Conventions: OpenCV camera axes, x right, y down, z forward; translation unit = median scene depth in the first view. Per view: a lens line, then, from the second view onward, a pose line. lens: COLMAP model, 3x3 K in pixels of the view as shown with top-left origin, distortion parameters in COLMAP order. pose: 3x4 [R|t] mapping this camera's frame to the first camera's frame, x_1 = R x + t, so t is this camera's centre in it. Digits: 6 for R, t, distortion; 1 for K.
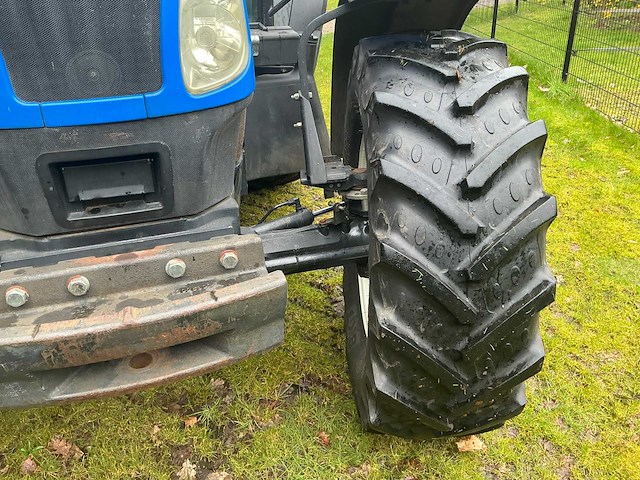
lens RADIAL K [[523.7, 0, 317.4], [0, 523.7, 239.6], [0, 0, 1]] dist [0.053980, -0.087488]
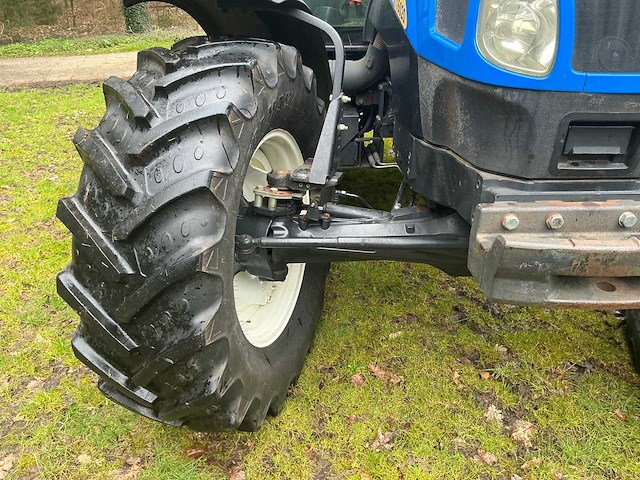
lens RADIAL K [[523.7, 0, 318.4], [0, 523.7, 239.1], [0, 0, 1]] dist [0.053980, -0.087488]
pose [[0.957005, 0.142909, -0.252426, -0.638382], [-0.146336, 0.989221, 0.005246, 0.197205], [0.250455, 0.031918, 0.967602, -0.347792]]
